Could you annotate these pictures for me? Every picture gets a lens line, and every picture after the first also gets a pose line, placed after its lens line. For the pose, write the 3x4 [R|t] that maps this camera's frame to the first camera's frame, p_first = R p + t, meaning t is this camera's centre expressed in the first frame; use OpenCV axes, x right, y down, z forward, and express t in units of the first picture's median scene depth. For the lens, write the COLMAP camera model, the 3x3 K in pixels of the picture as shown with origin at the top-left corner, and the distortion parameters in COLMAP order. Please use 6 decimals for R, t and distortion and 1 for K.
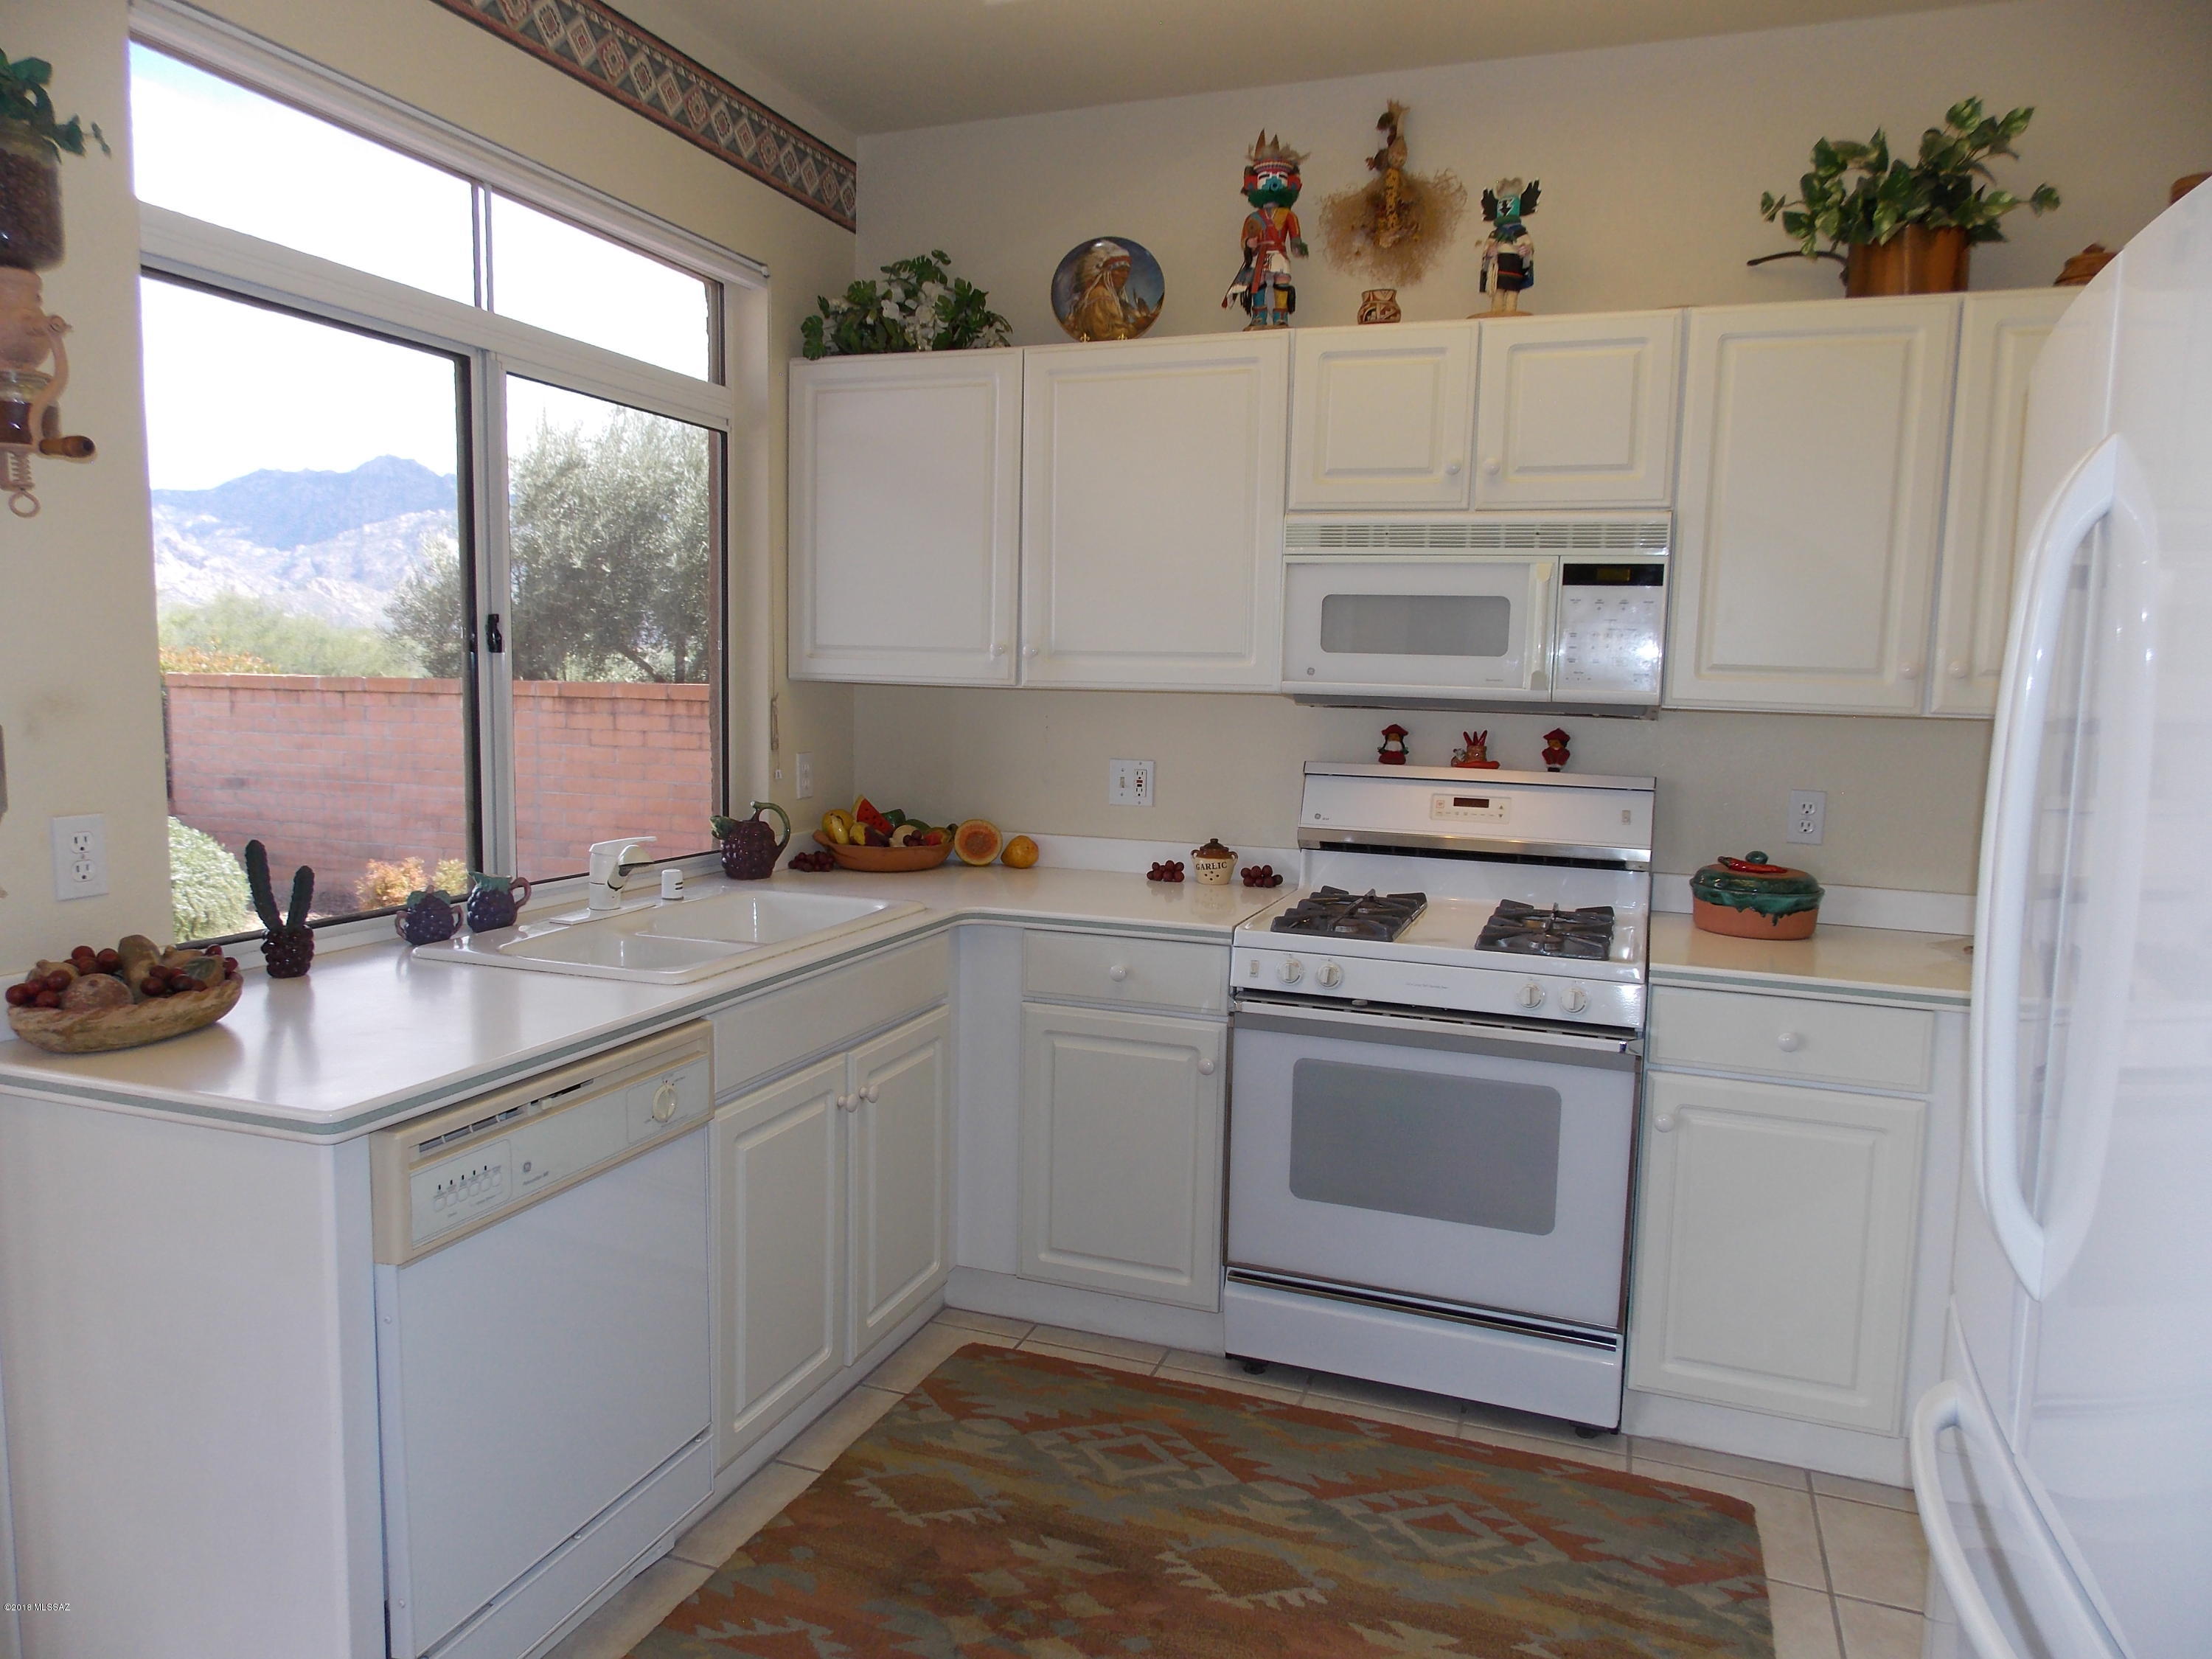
lens RADIAL K [[1459.0, 0, 1111.1], [0, 1459.0, 812.3], [0, 0, 1]] dist [0.008423, -0.008902]
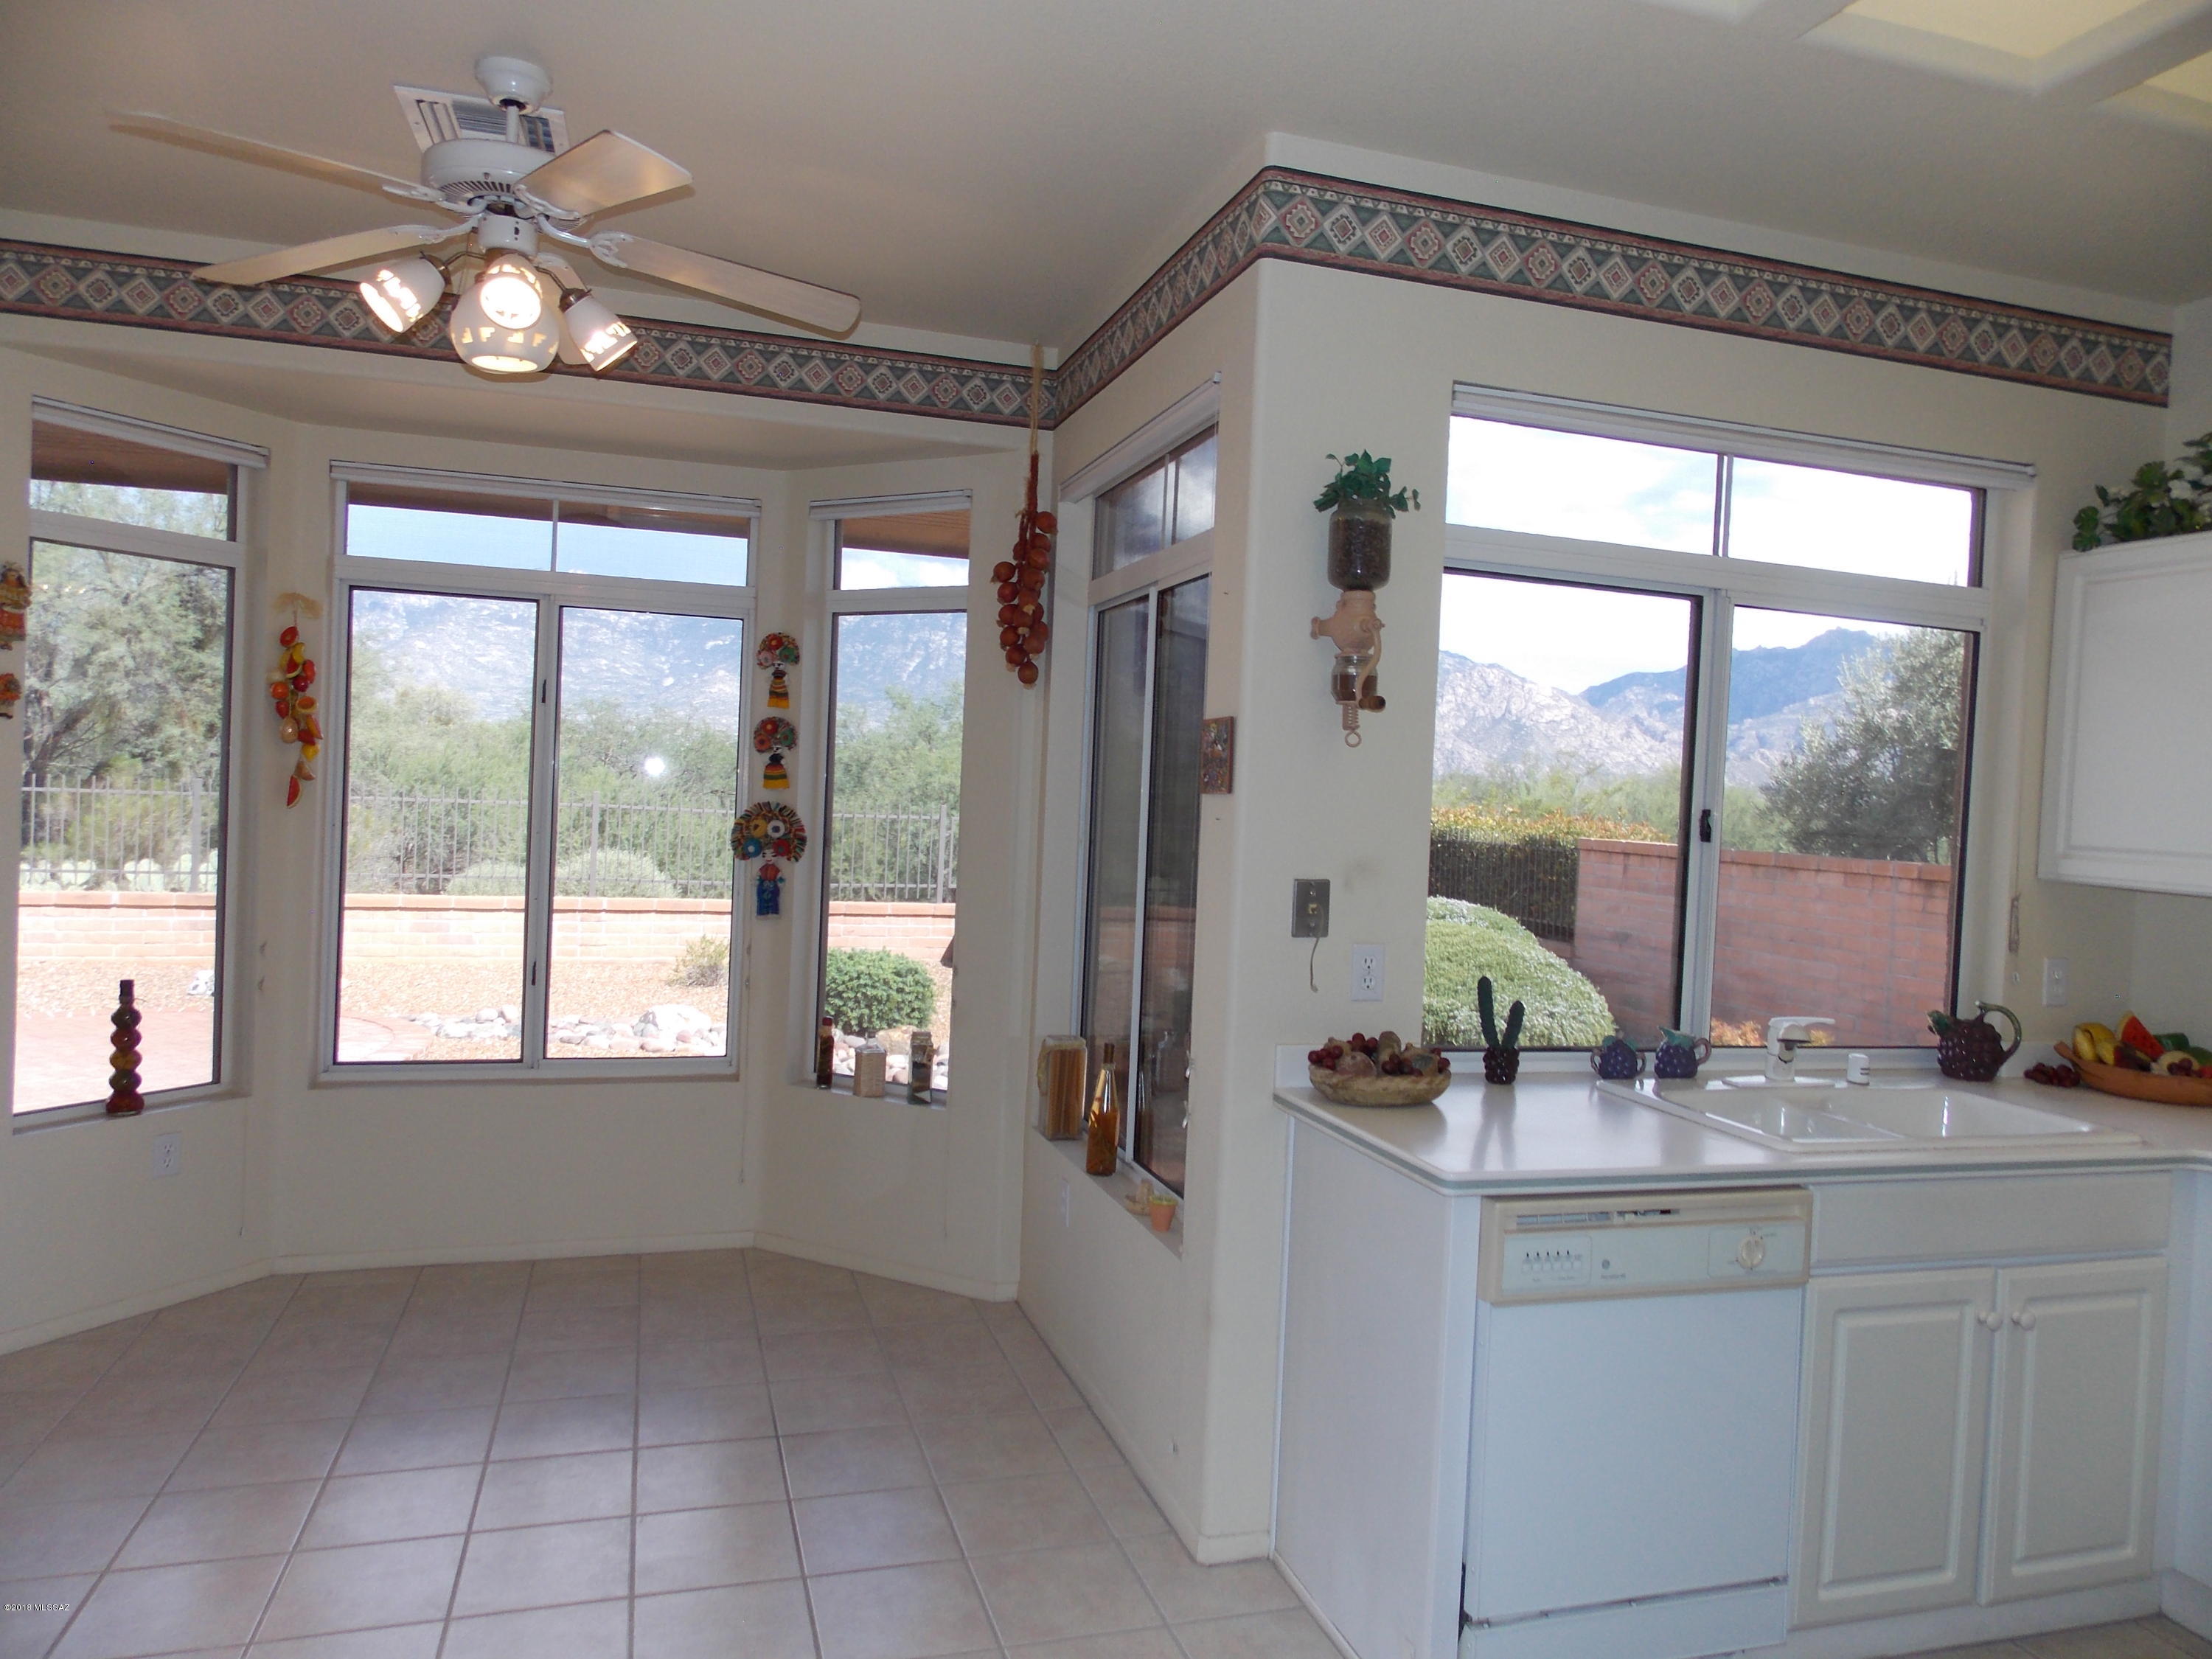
lens RADIAL K [[1459.0, 0, 1105.2], [0, 1459.0, 815.4], [0, 0, 1]] dist [0.008423, -0.008902]
pose [[0.612160, 0.027963, -0.790239, 0.192286], [-0.117624, 0.991476, -0.056035, -0.008484], [0.781936, 0.127253, 0.610231, -0.080898]]
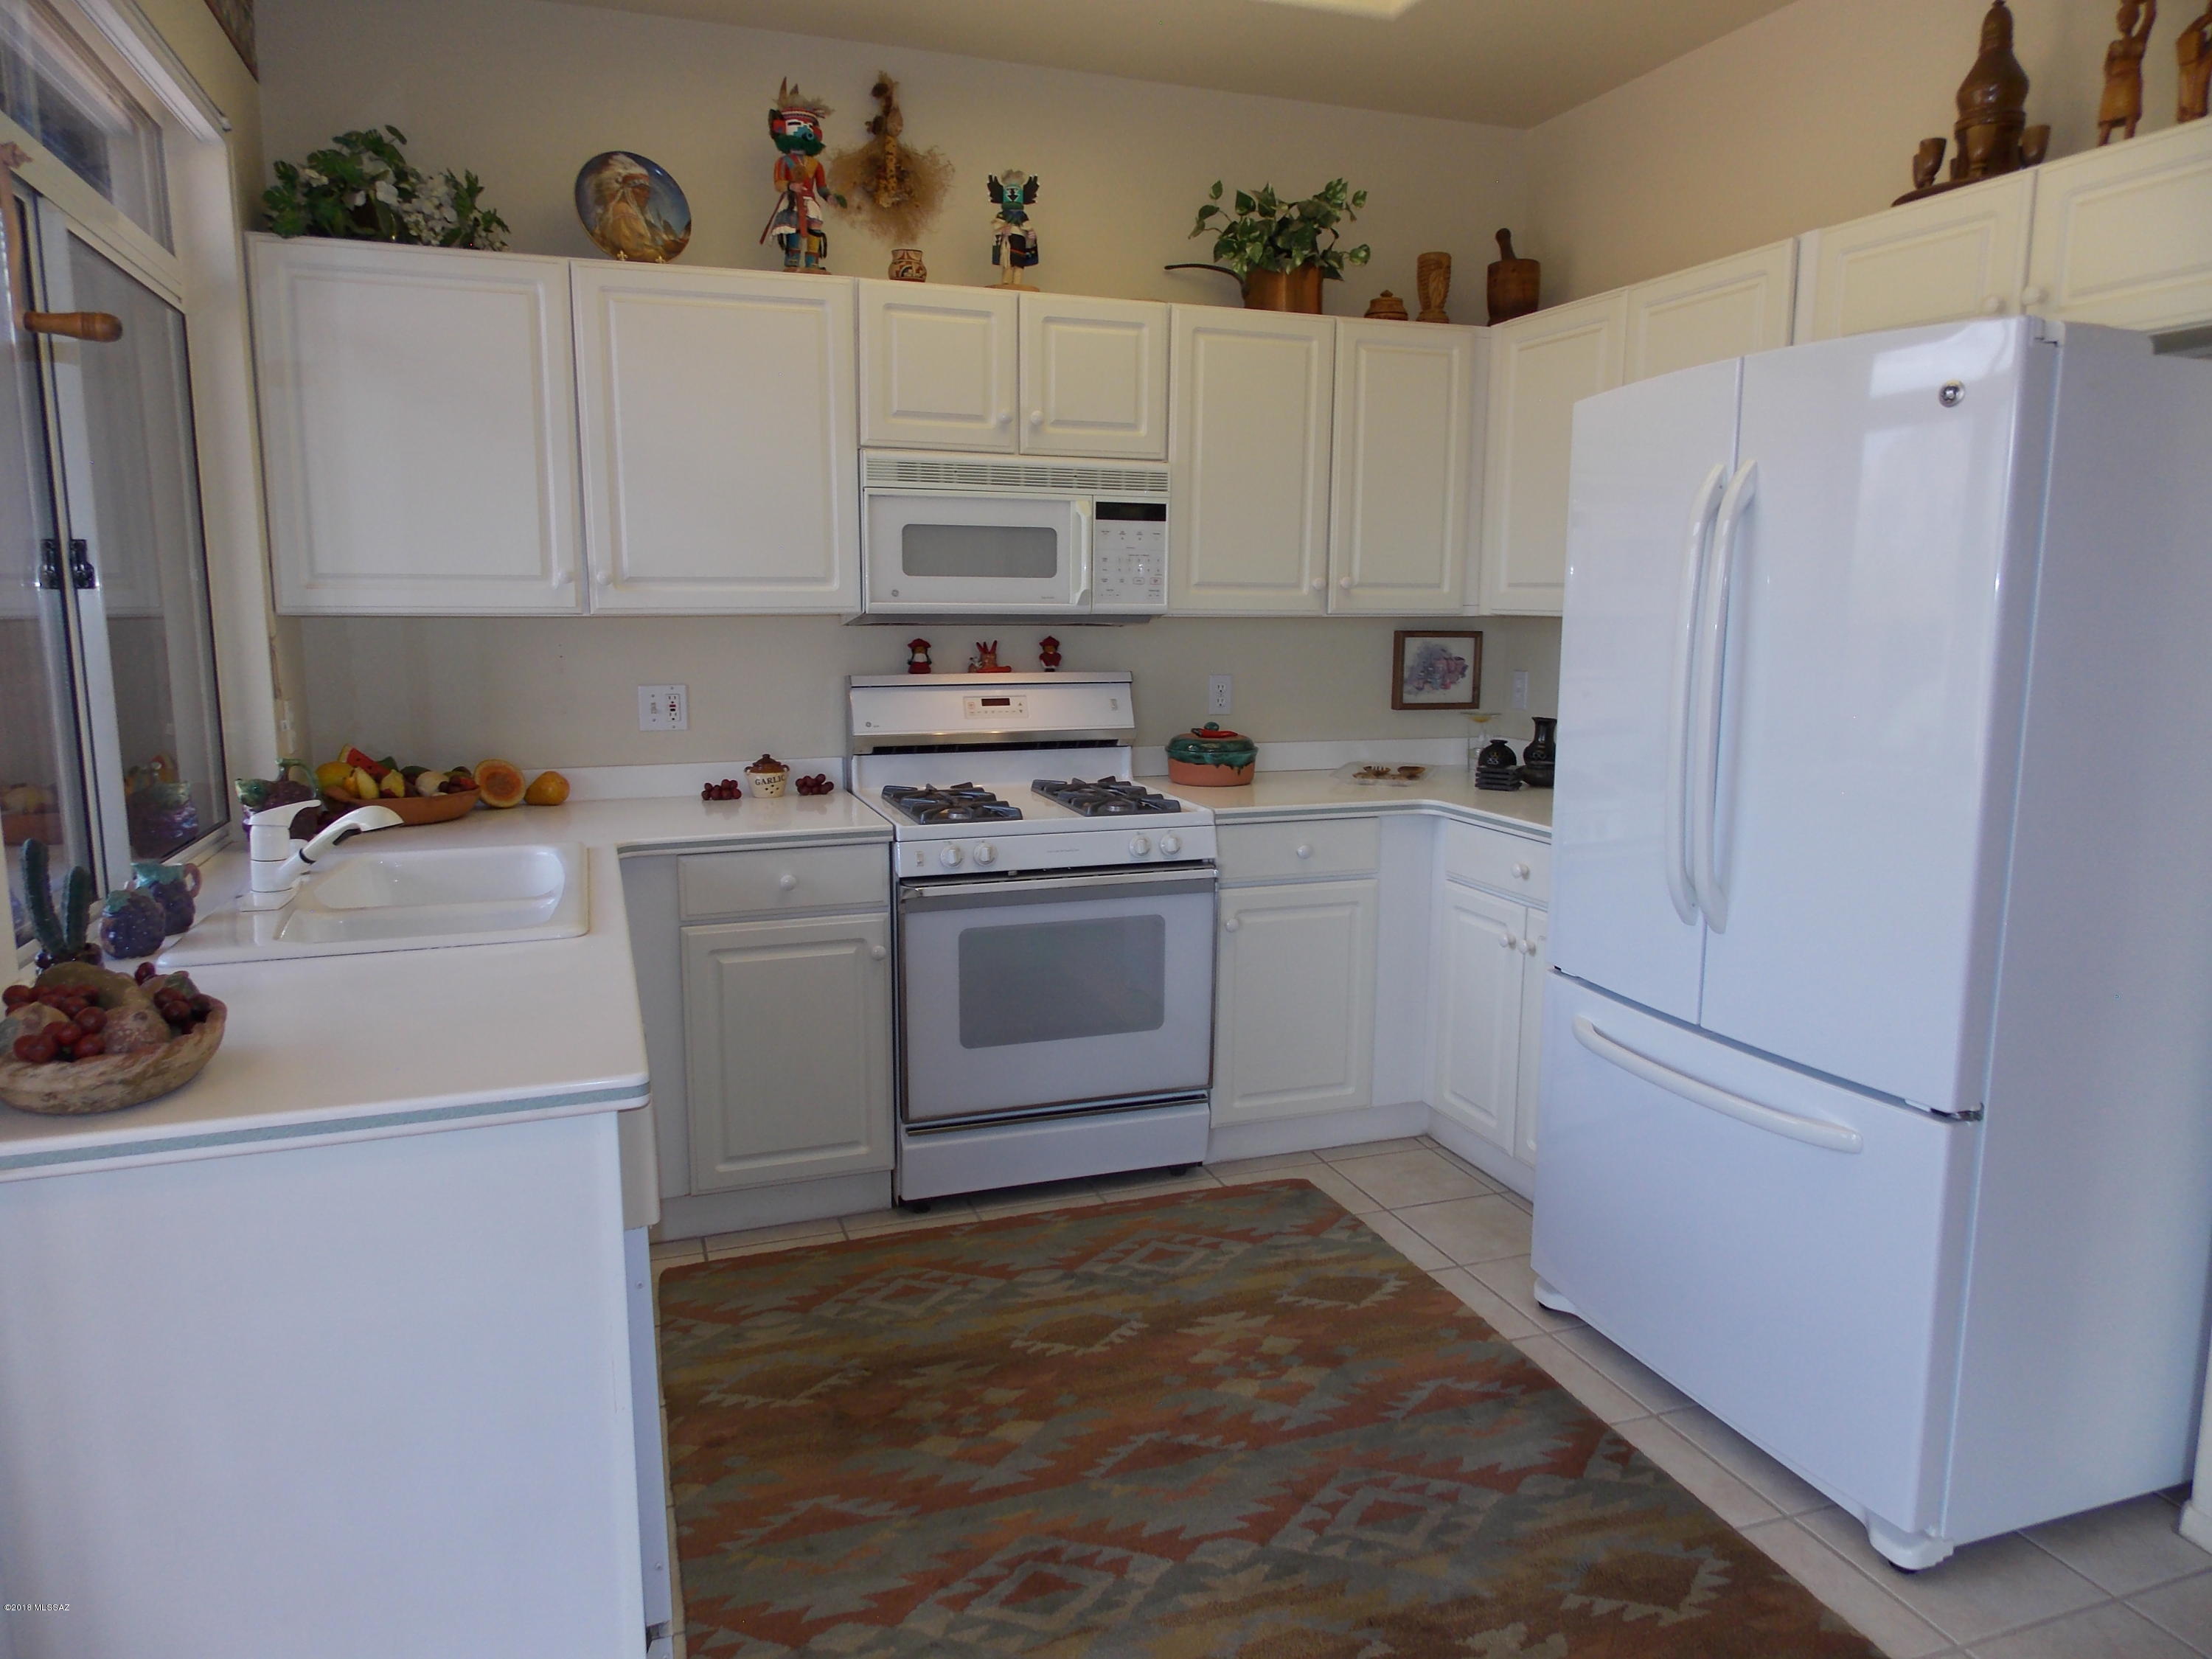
lens RADIAL K [[1459.0, 0, 1102.9], [0, 1459.0, 811.5], [0, 0, 1]] dist [0.008423, -0.008902]
pose [[0.766777, -0.113871, 0.631733, -0.483449], [0.078228, 0.993381, 0.084109, -0.012450], [-0.637130, -0.015074, 0.770609, 0.036122]]
